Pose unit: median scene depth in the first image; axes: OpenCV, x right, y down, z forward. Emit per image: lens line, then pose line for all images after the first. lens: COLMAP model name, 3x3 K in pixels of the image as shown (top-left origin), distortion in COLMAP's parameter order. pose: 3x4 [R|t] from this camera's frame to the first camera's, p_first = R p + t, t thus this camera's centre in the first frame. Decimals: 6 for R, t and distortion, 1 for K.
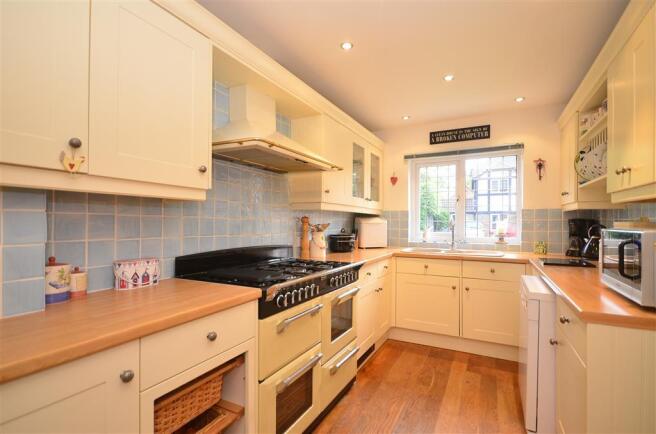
lens RADIAL K [[315.7, 0, 328.0], [0, 315.7, 217.0], [0, 0, 1]] dist [-0.000208, -0.000017]
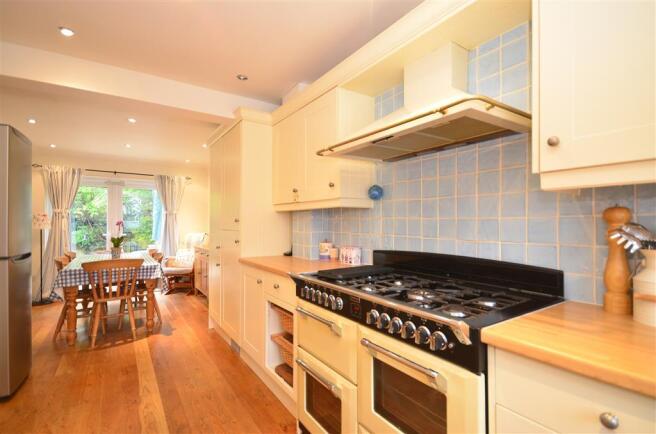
lens RADIAL K [[315.7, 0, 328.0], [0, 315.7, 217.0], [0, 0, 1]] dist [-0.000208, -0.000017]
pose [[-0.487305, -0.018809, -0.873029, 0.432486], [0.015496, 0.999424, -0.030181, 0.017158], [0.873095, -0.028236, -0.486733, 0.869142]]
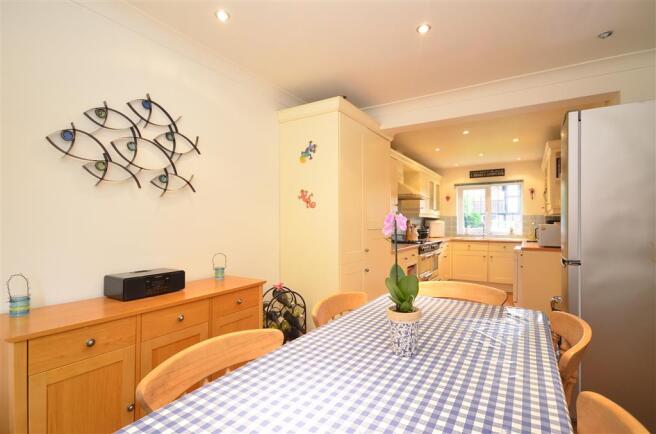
lens RADIAL K [[317.5, 0, 328.0], [0, 317.5, 217.0], [0, 0, 1]] dist [0.001163, 0.000048]
pose [[0.996815, -0.004688, -0.079614, -0.350825], [0.004504, 0.999987, -0.002495, -0.014801], [0.079625, 0.002128, 0.996823, -0.891958]]
